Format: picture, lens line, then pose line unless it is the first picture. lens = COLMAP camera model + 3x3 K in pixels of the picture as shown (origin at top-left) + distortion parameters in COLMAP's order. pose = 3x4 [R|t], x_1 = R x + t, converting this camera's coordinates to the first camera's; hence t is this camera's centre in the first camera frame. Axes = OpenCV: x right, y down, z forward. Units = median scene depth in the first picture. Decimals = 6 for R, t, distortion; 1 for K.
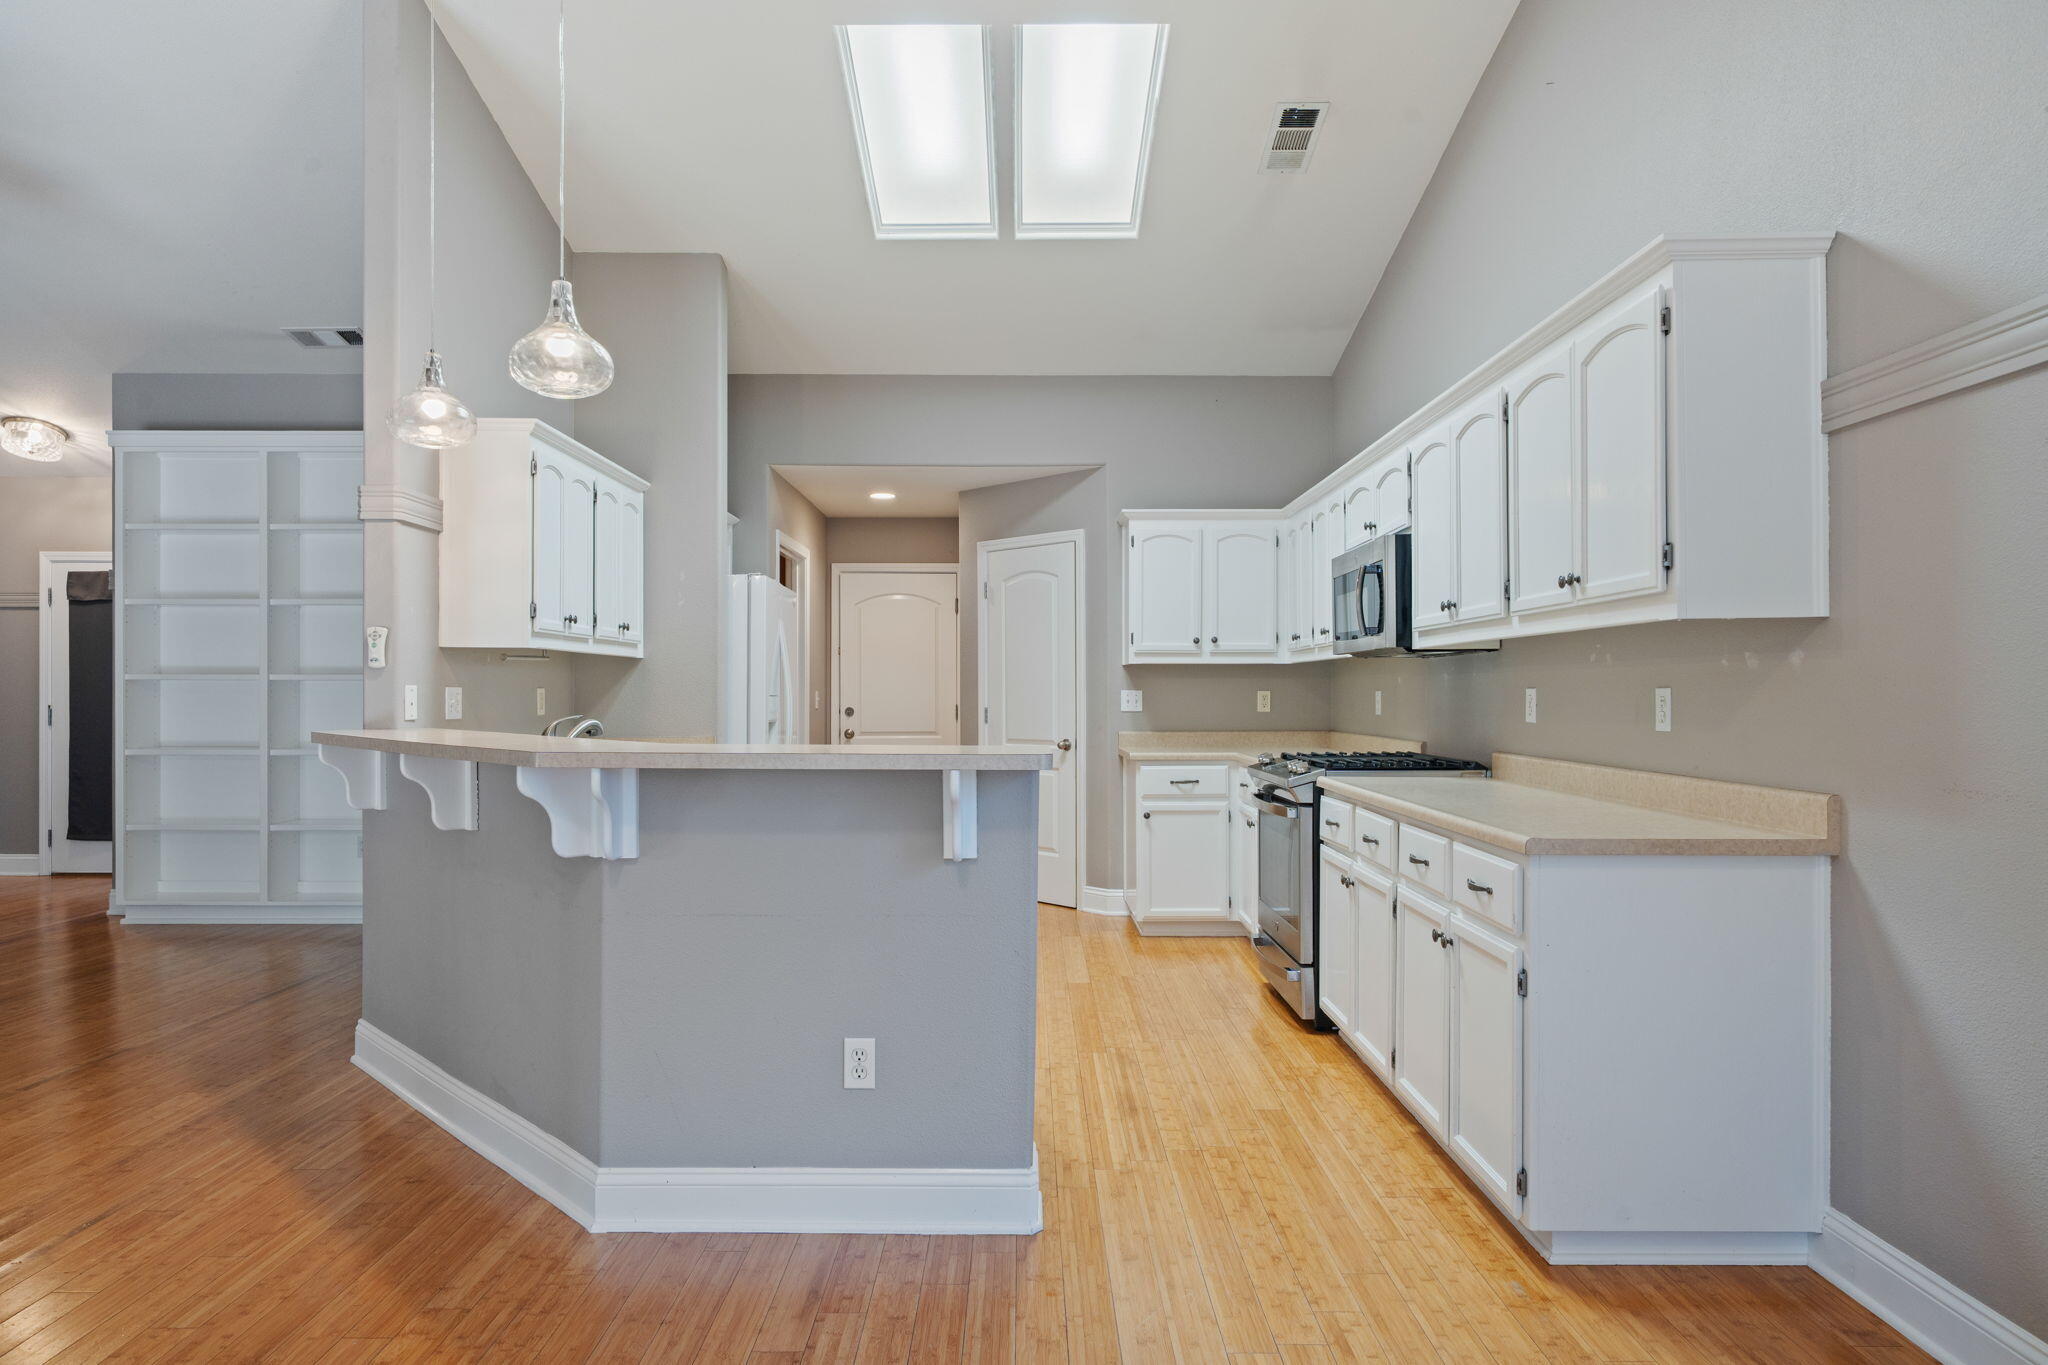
lens RADIAL K [[1189.0, 0, 1012.7], [0, 1189.0, 693.9], [0, 0, 1]] dist [0.002872, -0.000497]
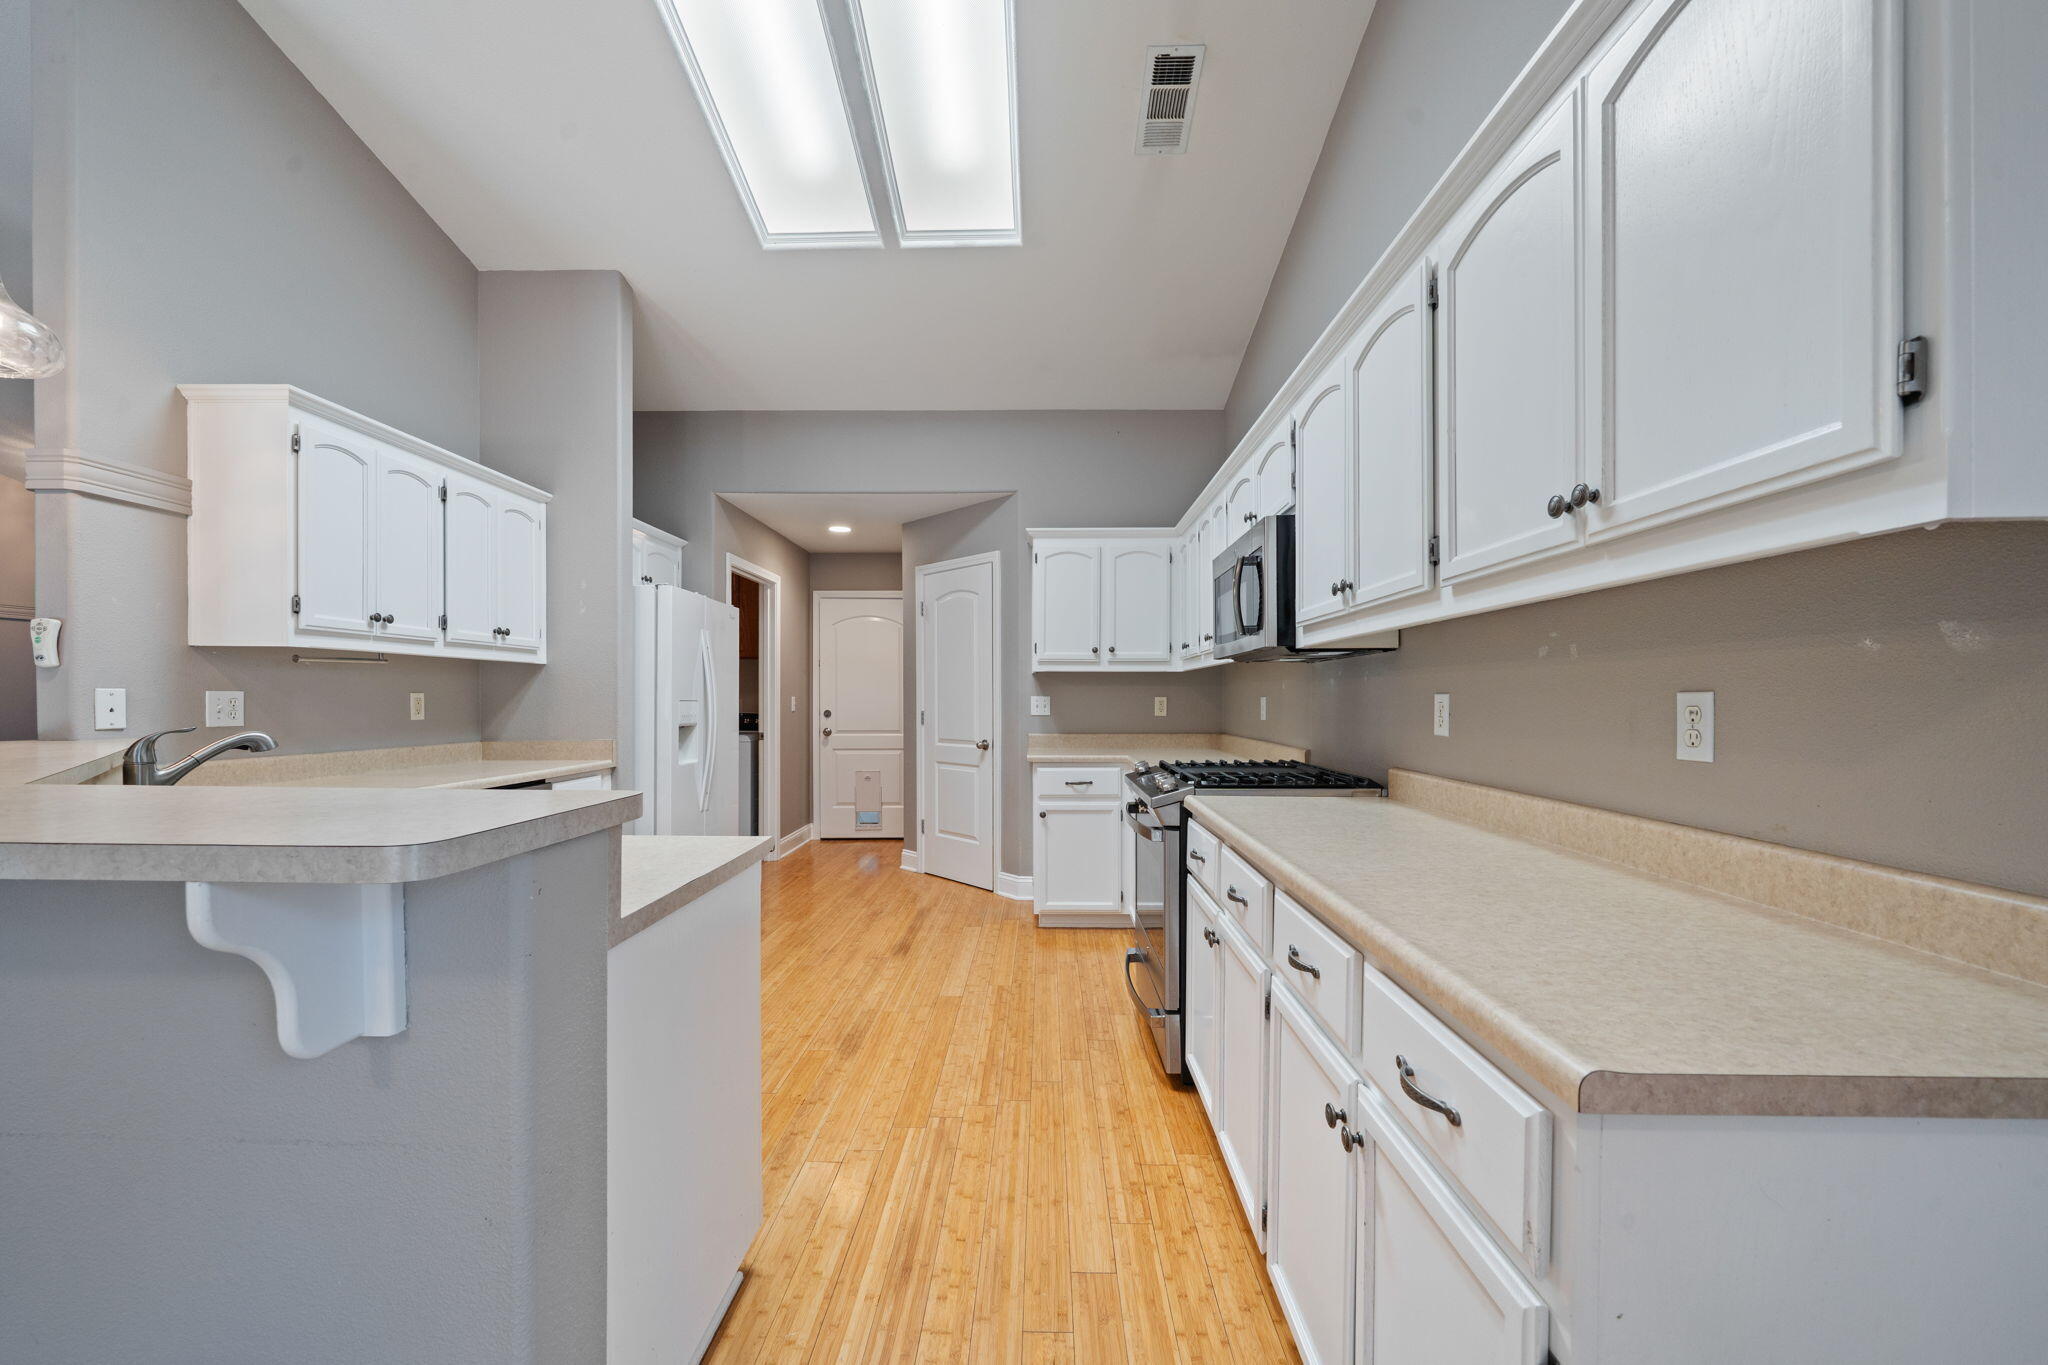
lens RADIAL K [[776.5, 0, 1018.8], [0, 776.5, 706.2], [0, 0, 1]] dist [-0.005011, -0.000334]
pose [[0.999798, 0.002050, -0.019981, 0.146295], [-0.001871, 0.999958, 0.008985, -0.000468], [0.019999, -0.008945, 0.999760, 0.433064]]
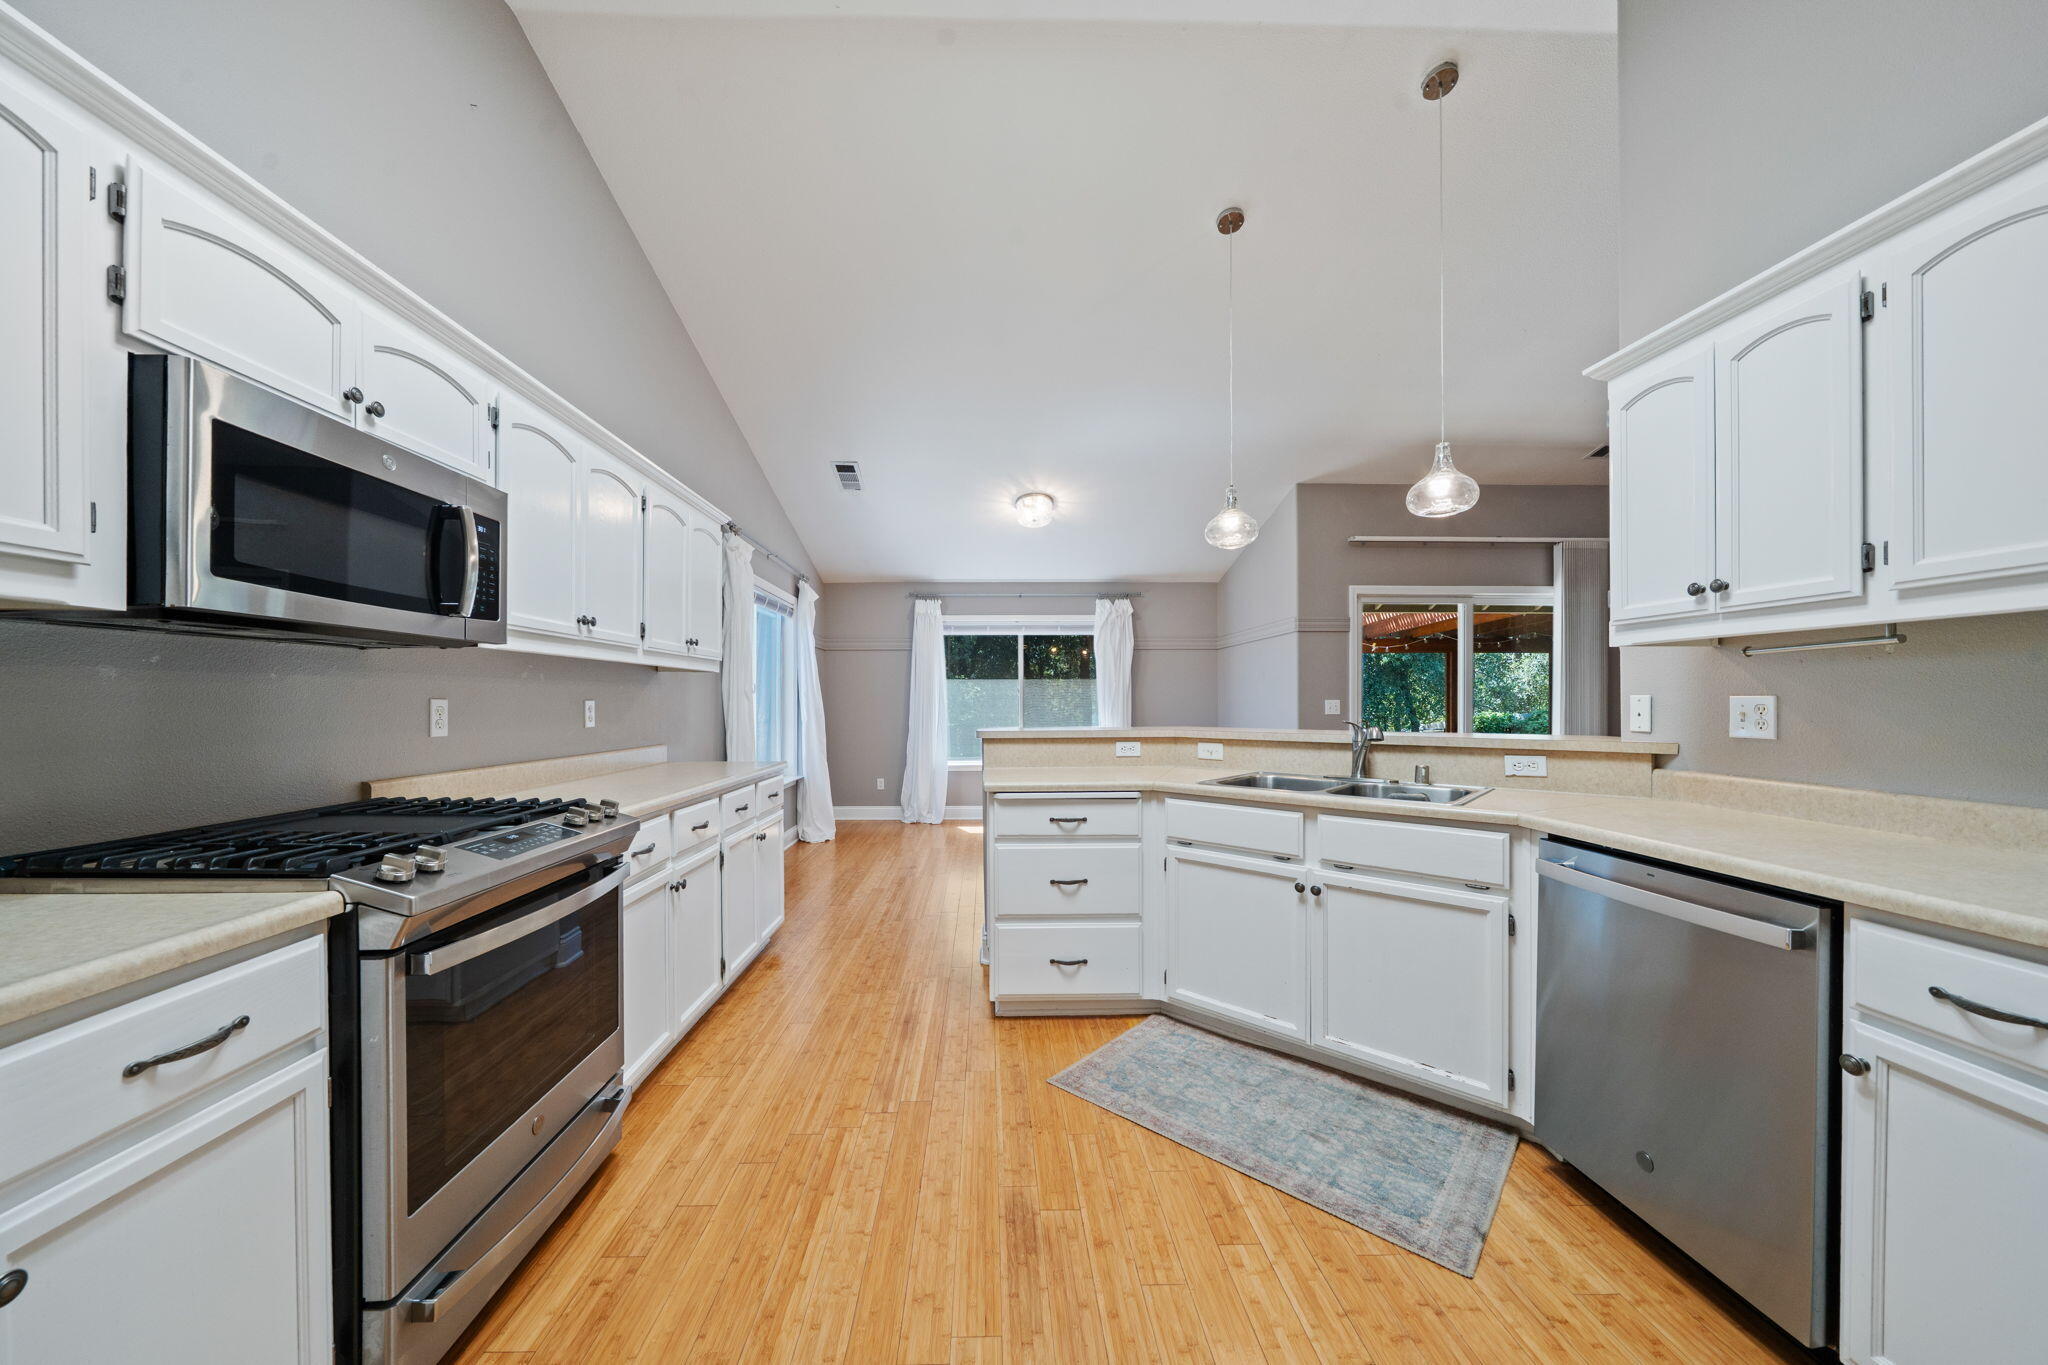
lens RADIAL K [[712.1, 0, 993.9], [0, 712.1, 704.9], [0, 0, 1]] dist [-0.005750, -0.000072]
pose [[-0.999772, 0.000344, -0.021365, 0.018232], [0.000268, 0.999994, 0.003557, -0.001416], [0.021366, 0.003550, -0.999765, 1.457828]]
